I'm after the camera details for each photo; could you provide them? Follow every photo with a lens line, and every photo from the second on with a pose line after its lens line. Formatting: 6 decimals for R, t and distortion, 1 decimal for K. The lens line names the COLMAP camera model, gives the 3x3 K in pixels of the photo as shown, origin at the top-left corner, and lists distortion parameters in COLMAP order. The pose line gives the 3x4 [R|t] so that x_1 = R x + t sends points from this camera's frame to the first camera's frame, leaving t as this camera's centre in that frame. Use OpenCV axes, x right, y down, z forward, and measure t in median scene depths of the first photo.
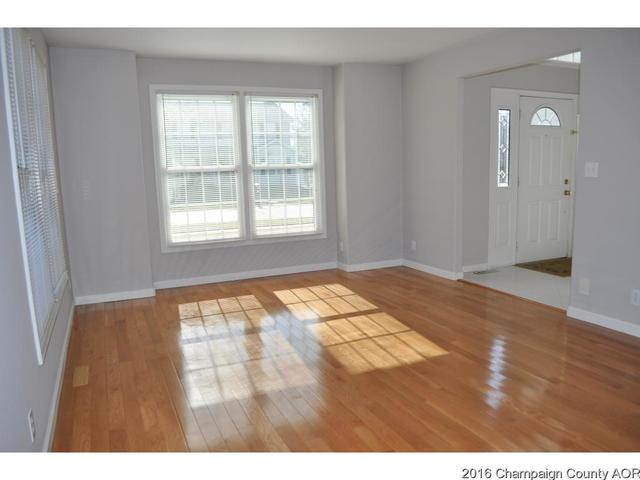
lens RADIAL K [[515.9, 0, 319.5], [0, 515.9, 241.2], [0, 0, 1]] dist [-0.065507, -0.008536]
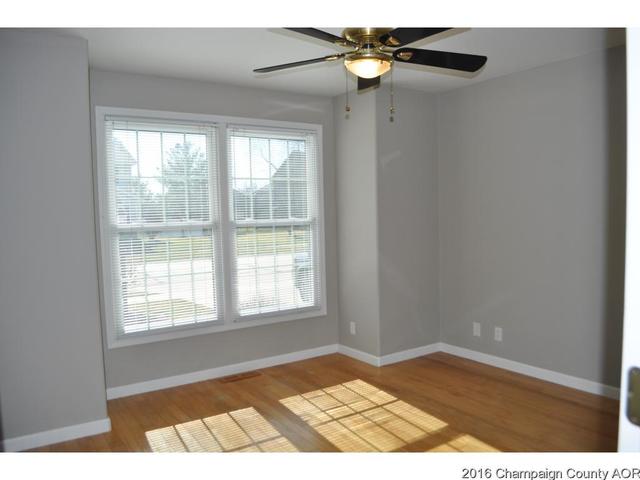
lens RADIAL K [[515.9, 0, 320.4], [0, 515.9, 244.1], [0, 0, 1]] dist [-0.065507, -0.008536]
pose [[0.985112, -0.004893, 0.171842, -0.137790], [0.021885, 0.995031, -0.097128, -0.039892], [-0.170513, 0.099442, 0.980325, 0.258049]]
